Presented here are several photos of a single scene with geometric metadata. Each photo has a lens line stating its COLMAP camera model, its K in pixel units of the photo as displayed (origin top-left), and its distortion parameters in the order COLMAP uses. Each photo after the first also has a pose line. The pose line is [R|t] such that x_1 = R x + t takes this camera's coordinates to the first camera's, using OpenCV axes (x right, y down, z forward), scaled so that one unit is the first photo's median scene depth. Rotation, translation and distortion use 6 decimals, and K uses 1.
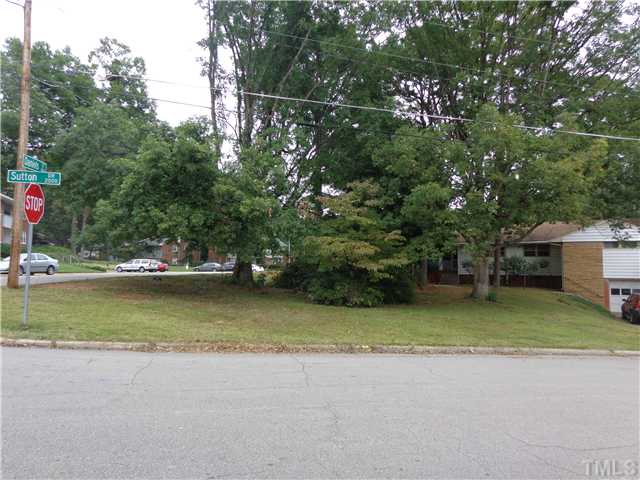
lens RADIAL K [[450.0, 0, 320.0], [0, 450.0, 240.0], [0, 0, 1]] dist [0.002424, 0.000888]
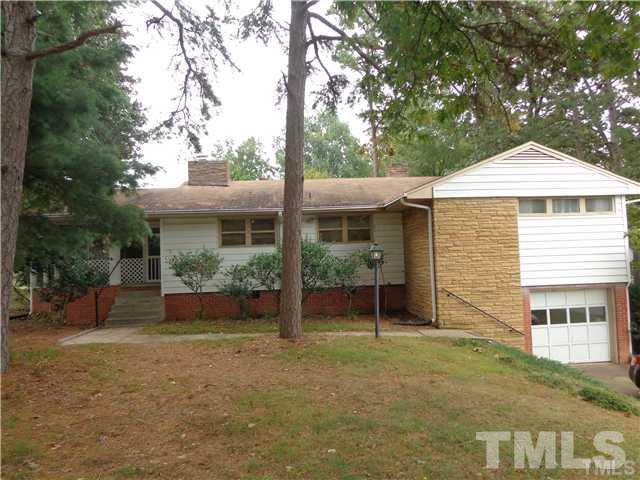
lens RADIAL K [[450.0, 0, 320.0], [0, 450.0, 240.0], [0, 0, 1]] dist [0.002424, 0.000888]
pose [[0.809515, 0.002830, 0.587092, 0.232717], [0.008125, 0.999839, -0.016024, 0.045800], [-0.587043, 0.017742, 0.809361, 0.744399]]
